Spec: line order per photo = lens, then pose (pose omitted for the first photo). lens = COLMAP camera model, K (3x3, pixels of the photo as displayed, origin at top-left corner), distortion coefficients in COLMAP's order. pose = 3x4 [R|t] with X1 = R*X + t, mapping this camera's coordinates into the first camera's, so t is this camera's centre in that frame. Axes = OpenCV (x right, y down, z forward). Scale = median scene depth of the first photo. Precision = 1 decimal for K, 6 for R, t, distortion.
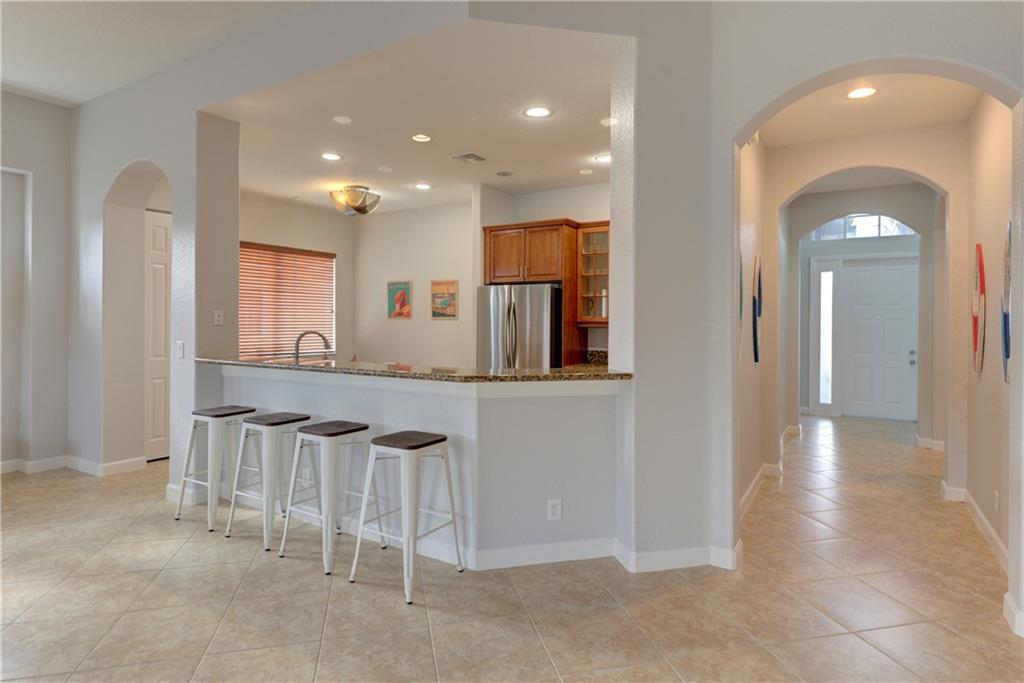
lens RADIAL K [[561.6, 0, 472.3], [0, 561.6, 323.8], [0, 0, 1]] dist [0.004555, 0.000634]
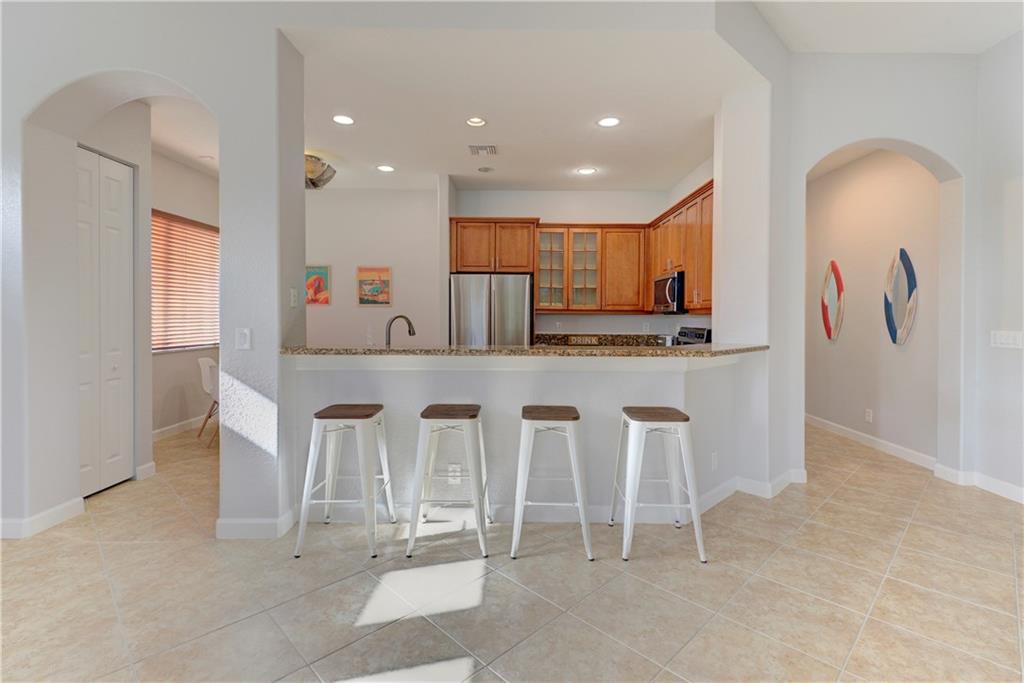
lens RADIAL K [[496.5, 0, 517.4], [0, 496.5, 317.4], [0, 0, 1]] dist [0.005964, -0.000033]
pose [[0.845947, -0.000208, 0.533267, -0.386443], [-0.001671, 0.999994, 0.003040, 0.010565], [-0.533264, -0.003462, 0.845942, 0.160713]]
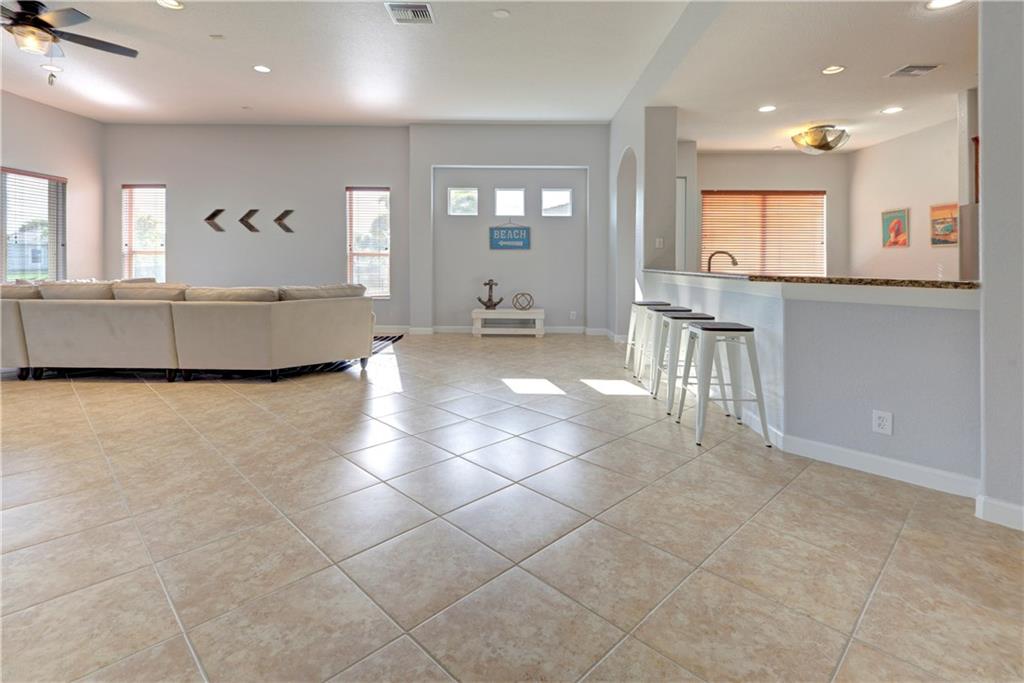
lens RADIAL K [[447.2, 0, 517.1], [0, 447.2, 264.6], [0, 0, 1]] dist [-0.000058, -0.000386]
pose [[0.552265, 0.009303, -0.833617, 0.216815], [-0.007841, 0.999951, 0.005965, 0.028644], [0.833632, 0.003242, 0.552311, 0.020944]]
